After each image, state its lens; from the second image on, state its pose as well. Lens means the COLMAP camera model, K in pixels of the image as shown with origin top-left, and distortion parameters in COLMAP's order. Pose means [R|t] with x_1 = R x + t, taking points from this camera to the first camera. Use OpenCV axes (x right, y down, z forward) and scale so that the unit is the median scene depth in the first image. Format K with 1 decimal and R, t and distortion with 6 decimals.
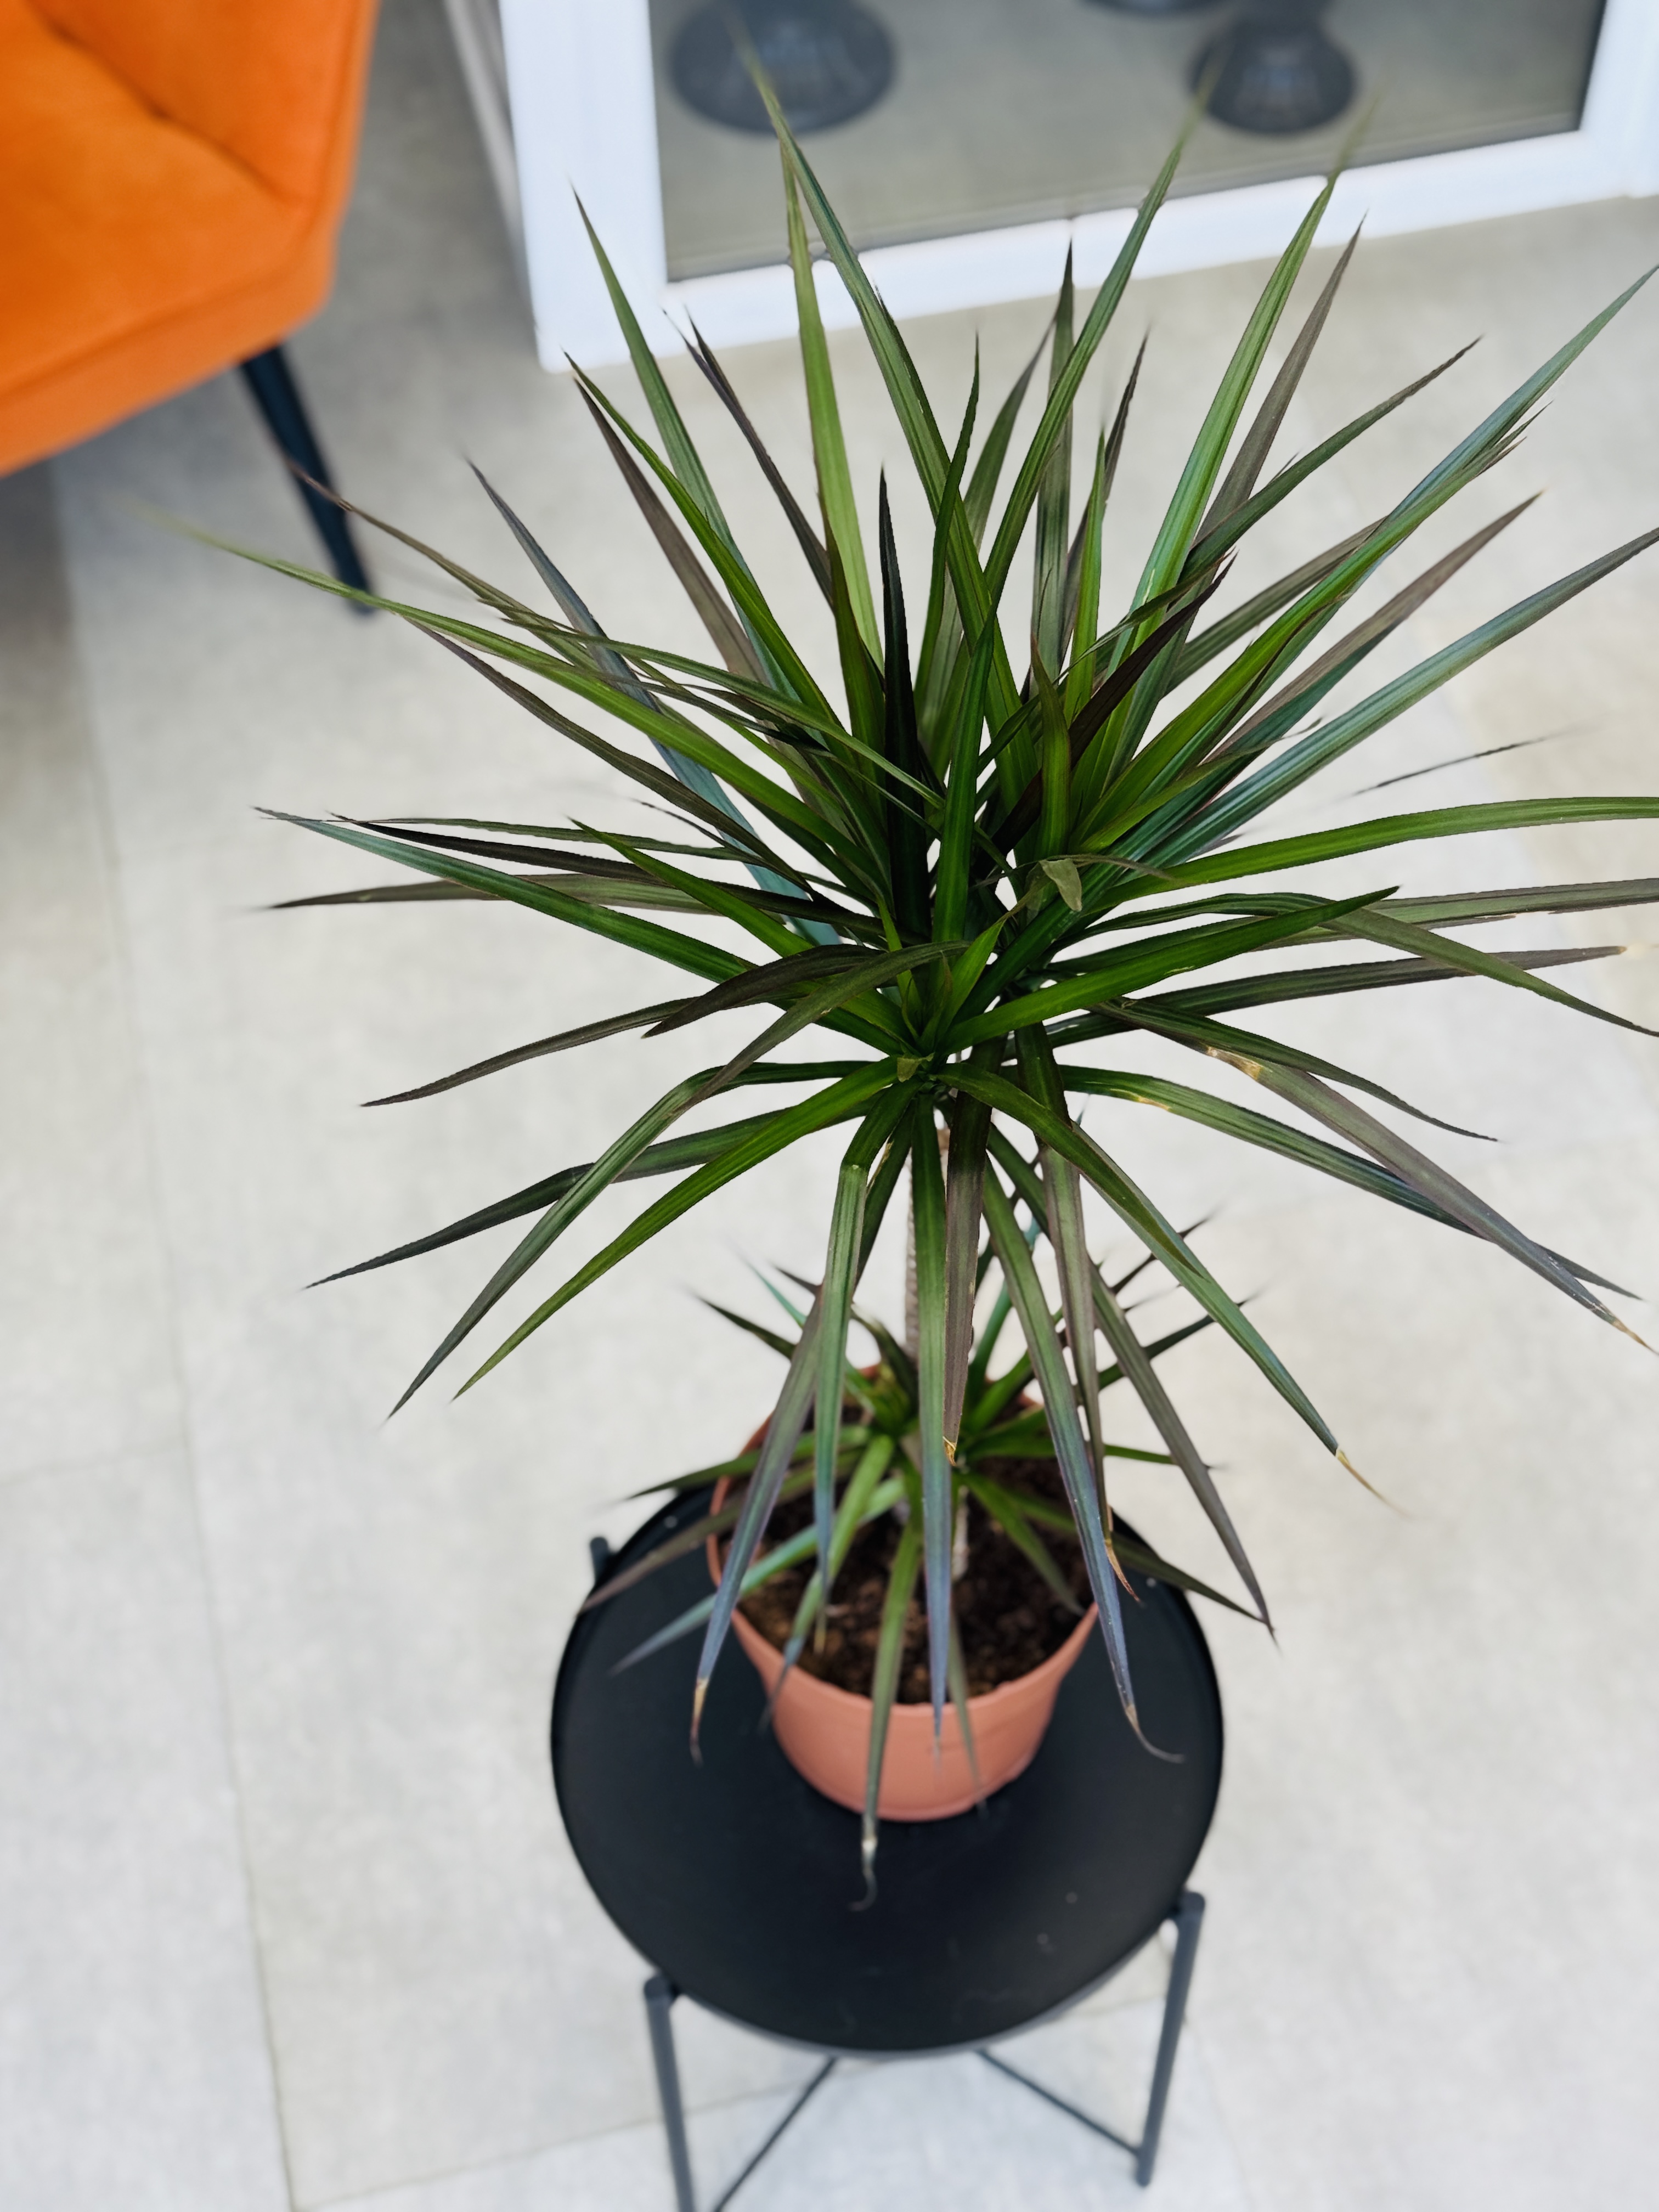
lens RADIAL K [[3095.8, 0, 834.1], [0, 3095.8, 1116.0], [0, 0, 1]] dist [0.095897, 0.000000]
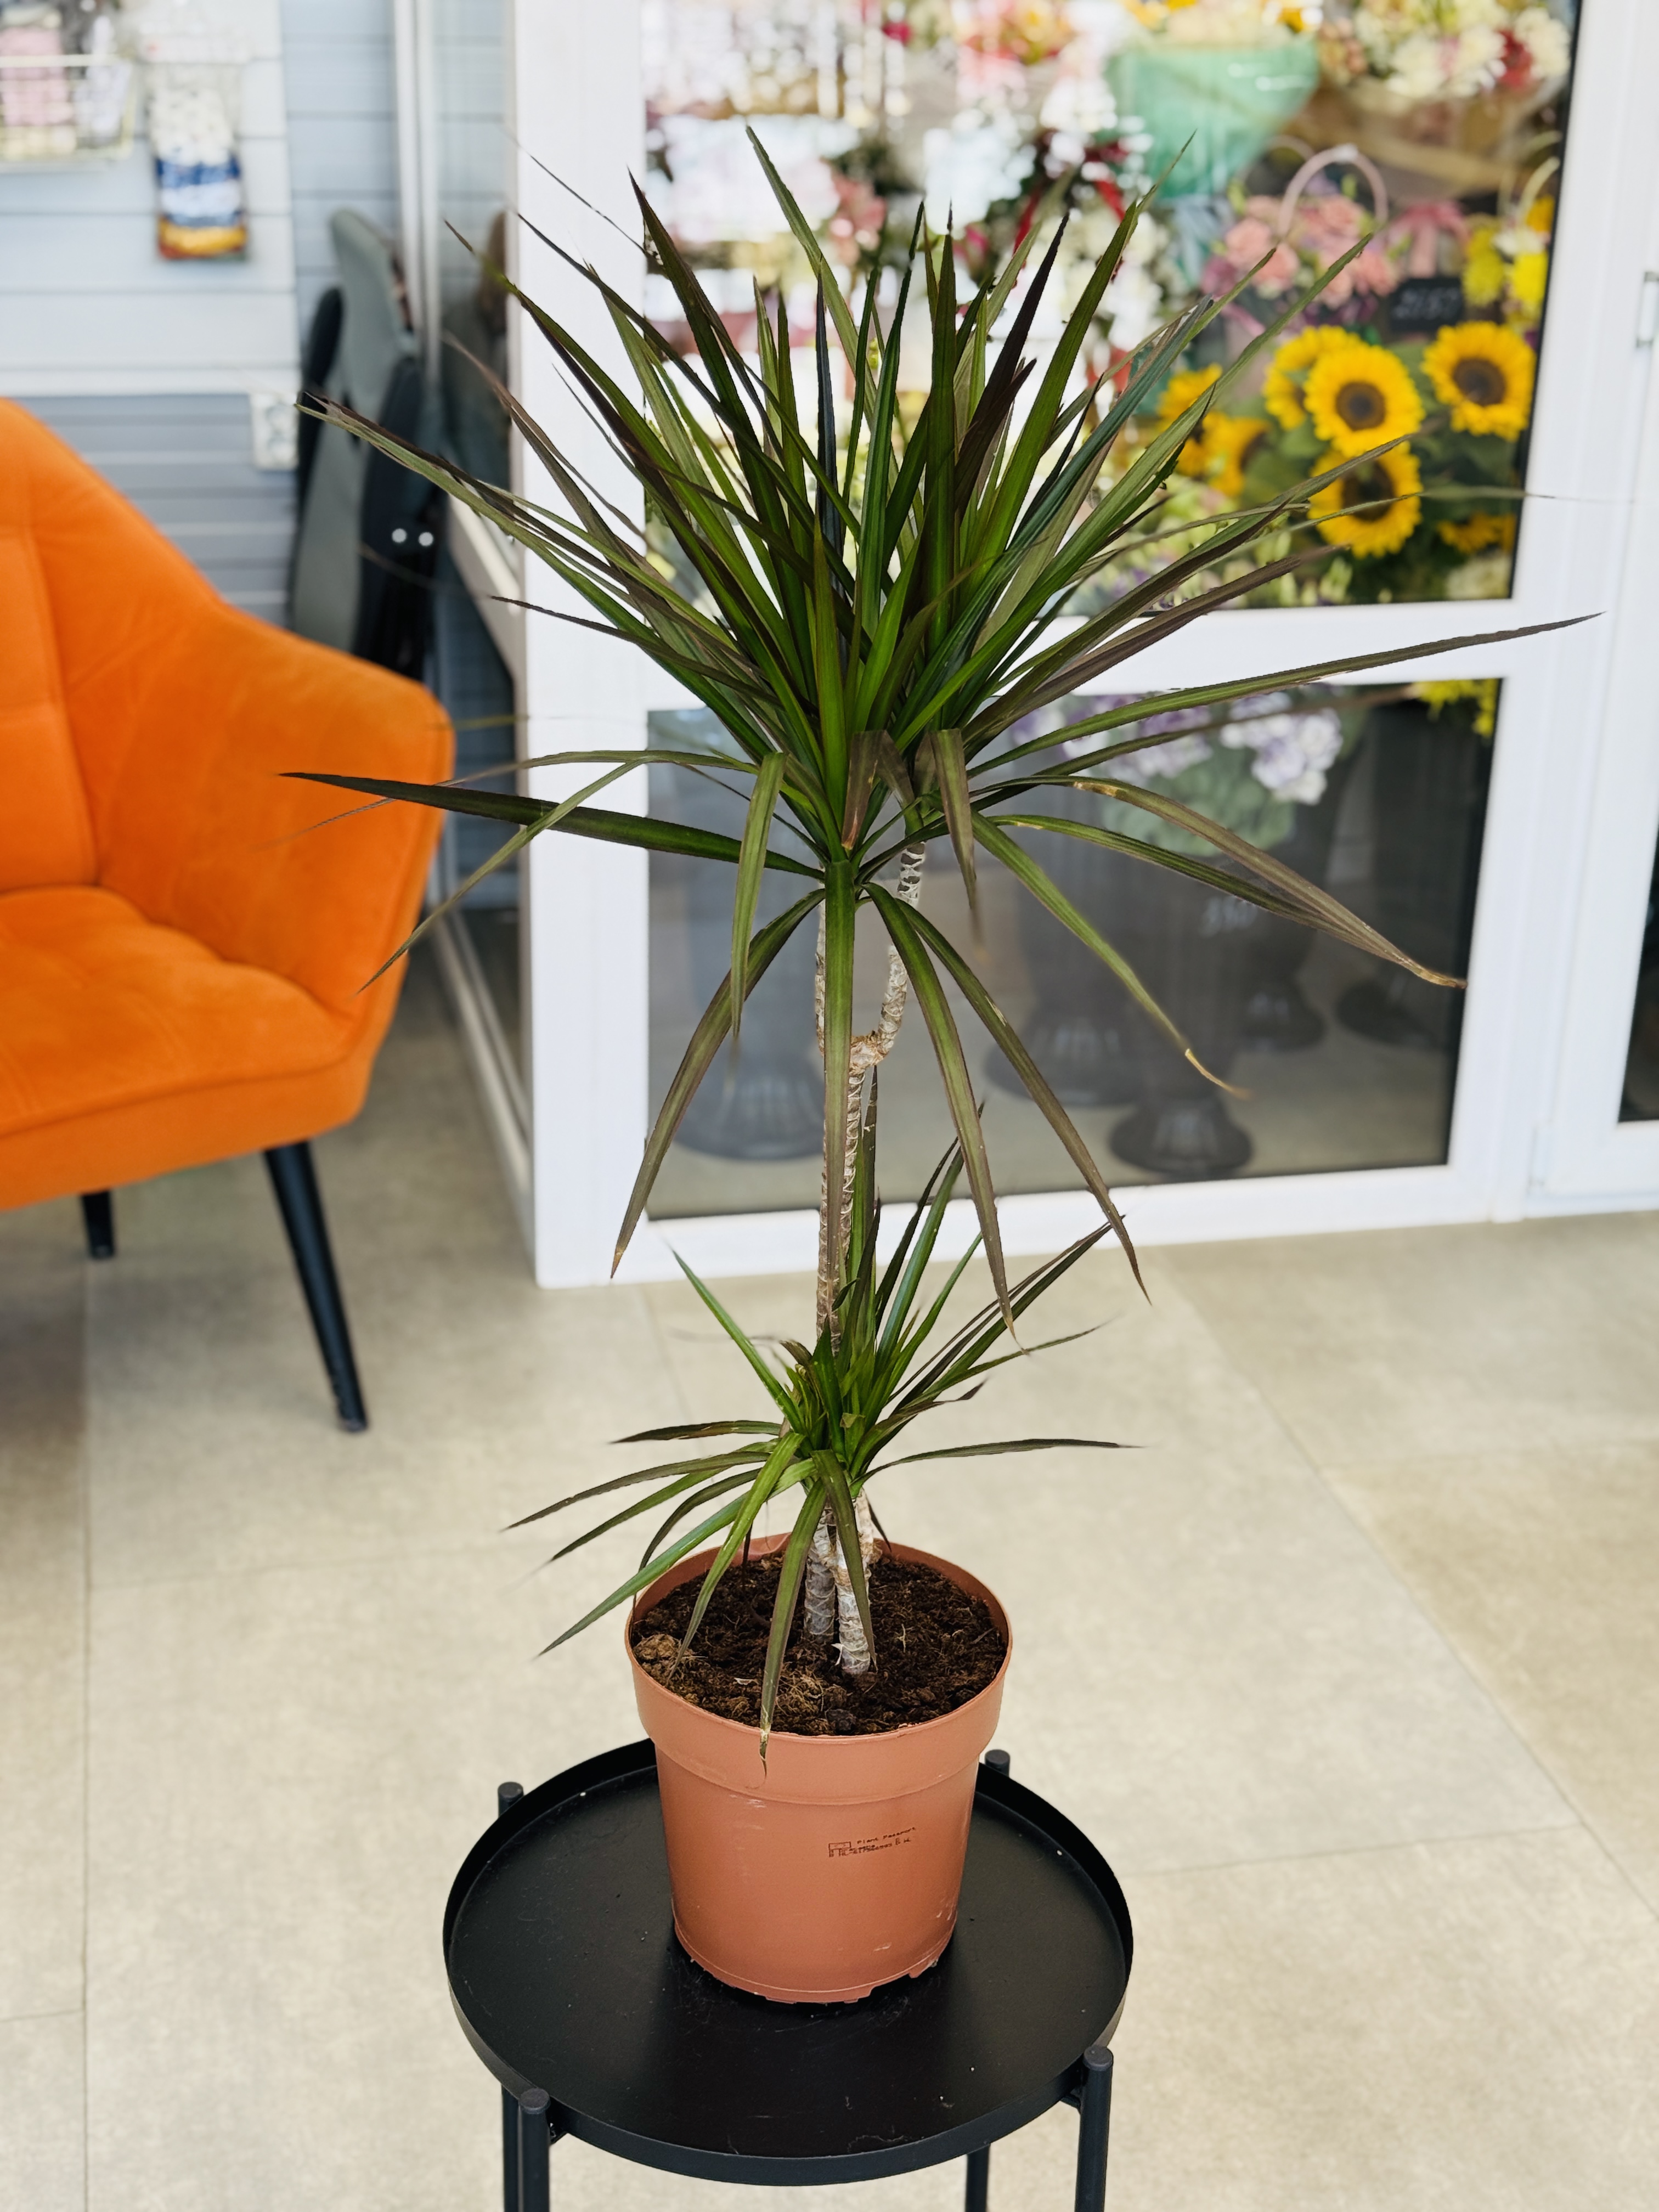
lens RADIAL K [[3095.8, 0, 820.7], [0, 3095.8, 1108.6], [0, 0, 1]] dist [0.095897, 0.000000]
pose [[0.999233, 0.038730, -0.005710, 0.017166], [-0.036137, 0.856393, -0.515059, 0.367270], [-0.015058, 0.514870, 0.857136, 0.013798]]
